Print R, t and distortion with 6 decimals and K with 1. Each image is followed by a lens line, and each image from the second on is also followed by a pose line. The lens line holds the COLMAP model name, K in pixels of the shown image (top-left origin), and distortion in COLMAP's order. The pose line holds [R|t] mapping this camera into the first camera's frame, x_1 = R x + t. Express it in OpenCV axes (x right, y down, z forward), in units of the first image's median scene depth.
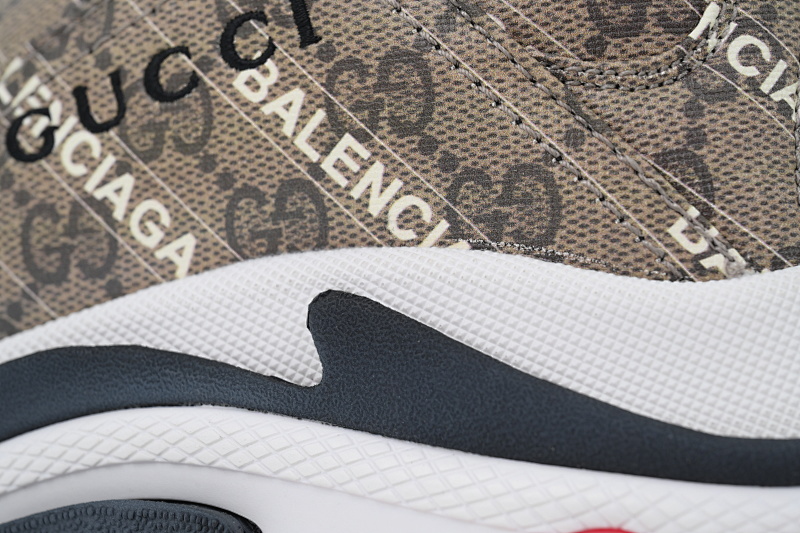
lens RADIAL K [[2516.8, 0, 399.9], [0, 2516.8, 266.4], [0, 0, 1]] dist [-0.014001, 0.000000]
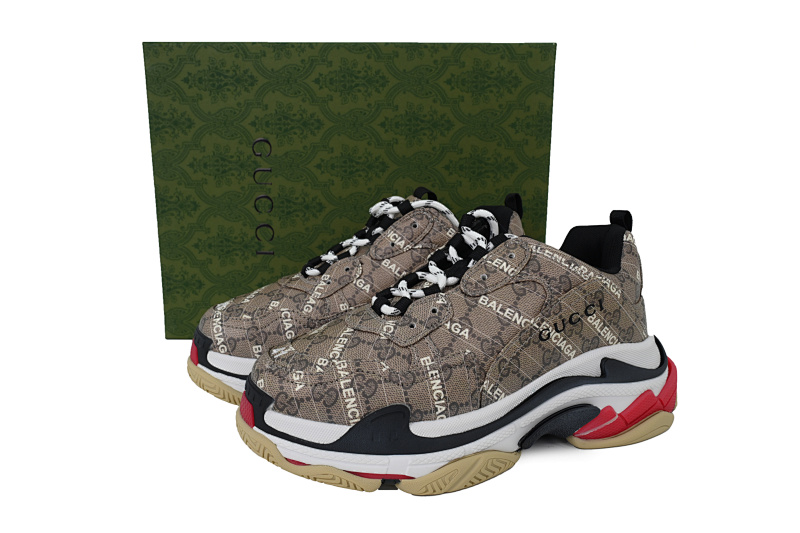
lens RADIAL K [[627.1, 0, 402.6], [0, 627.1, 269.7], [0, 0, 1]] dist [-0.010743, -0.003672]
pose [[0.638342, -0.189172, 0.746146, -1.136863], [-0.033530, 0.961578, 0.272476, -0.466853], [-0.769022, -0.198951, 0.607473, 0.563417]]
